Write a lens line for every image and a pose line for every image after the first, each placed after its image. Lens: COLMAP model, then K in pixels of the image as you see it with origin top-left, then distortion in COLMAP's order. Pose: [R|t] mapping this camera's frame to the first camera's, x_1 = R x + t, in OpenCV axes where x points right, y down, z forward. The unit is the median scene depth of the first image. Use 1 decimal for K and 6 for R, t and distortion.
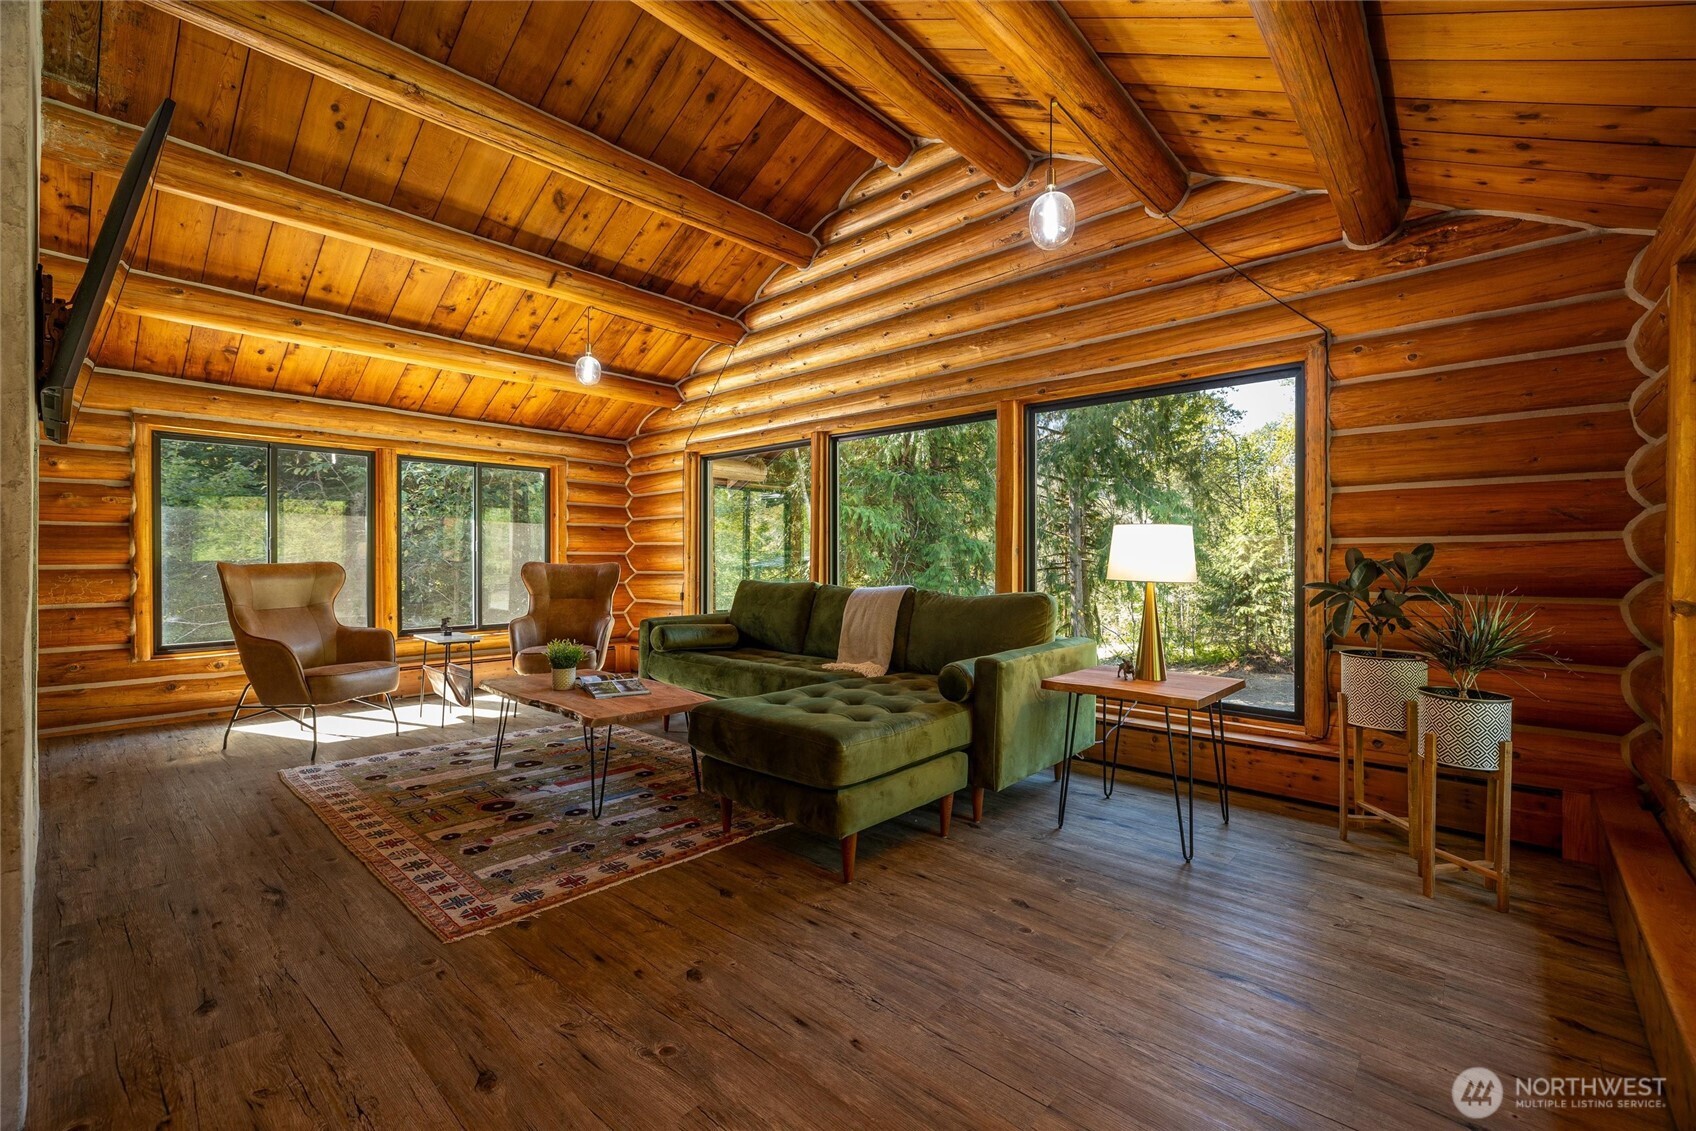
lens RADIAL K [[713.0, 0, 850.6], [0, 713.0, 562.2], [0, 0, 1]] dist [-0.000738, -0.000183]
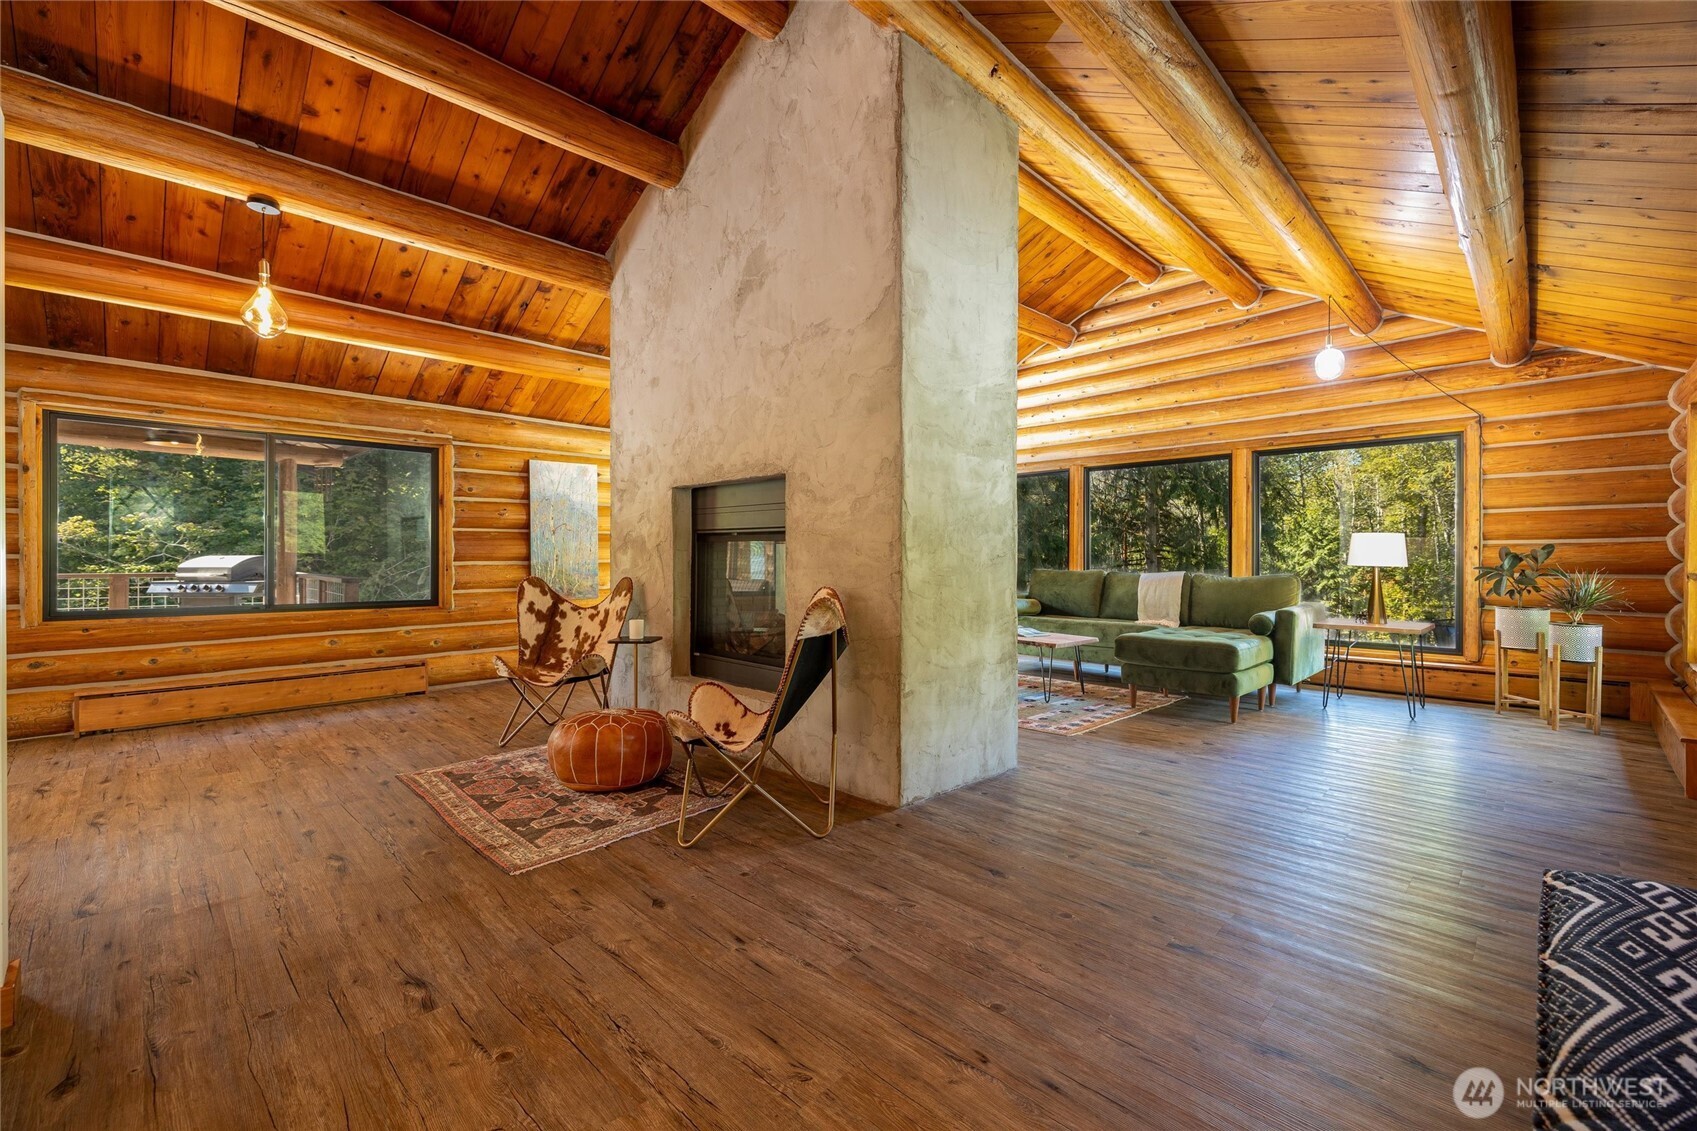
lens RADIAL K [[713.4, 0, 845.4], [0, 713.4, 562.3], [0, 0, 1]] dist [-0.000738, -0.000183]
pose [[0.998566, -0.001548, -0.053505, -0.780227], [0.001709, 0.999994, 0.002956, 0.010080], [0.053500, -0.003044, 0.998563, -0.796885]]
